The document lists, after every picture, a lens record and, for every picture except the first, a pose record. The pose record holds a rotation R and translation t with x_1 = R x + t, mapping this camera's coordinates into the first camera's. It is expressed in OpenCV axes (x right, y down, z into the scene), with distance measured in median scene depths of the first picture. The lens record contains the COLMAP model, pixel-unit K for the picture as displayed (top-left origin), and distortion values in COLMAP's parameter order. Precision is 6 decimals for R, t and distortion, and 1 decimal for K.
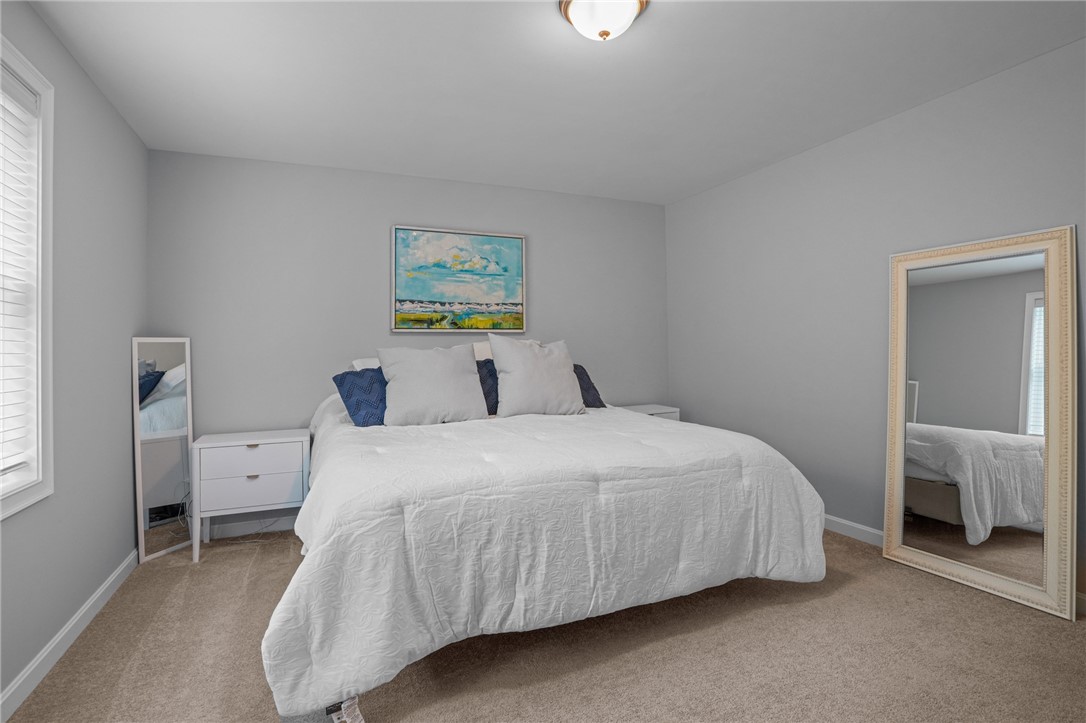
lens RADIAL K [[539.8, 0, 543.6], [0, 539.8, 344.5], [0, 0, 1]] dist [-0.074103, 0.034679]
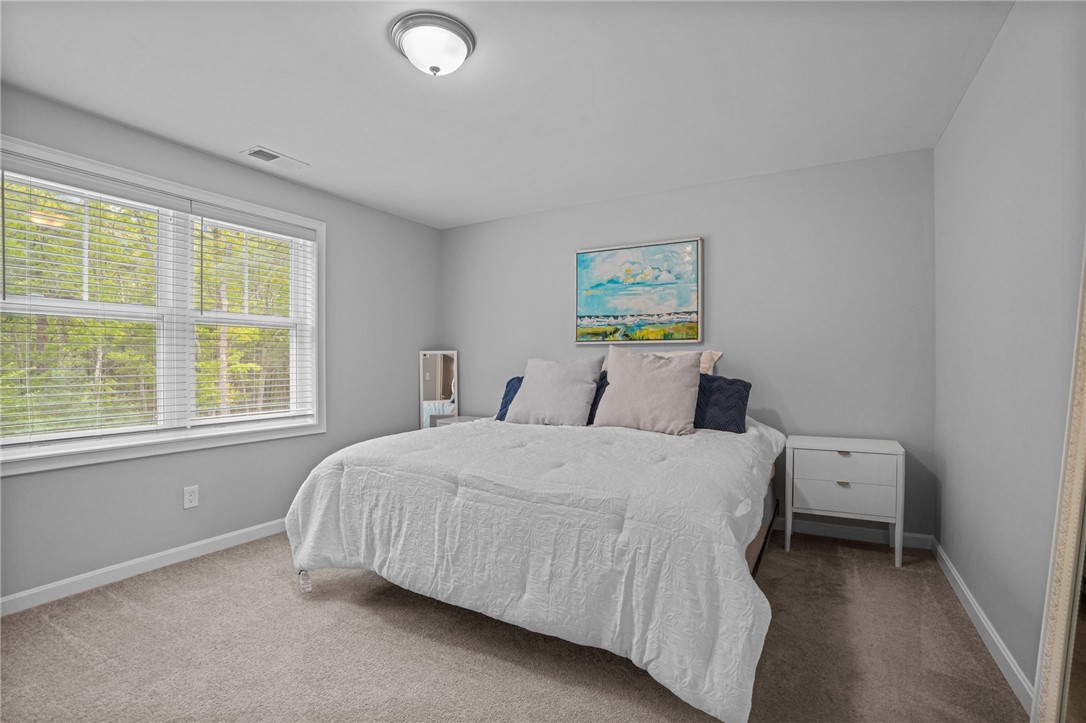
lens RADIAL K [[513.6, 0, 538.2], [0, 513.6, 372.2], [0, 0, 1]] dist [-0.076898, 0.028969]
pose [[0.571184, 0.031111, -0.820232, 0.570528], [0.002118, 0.999222, 0.039374, -0.007275], [0.820819, -0.024227, 0.570674, 0.301139]]
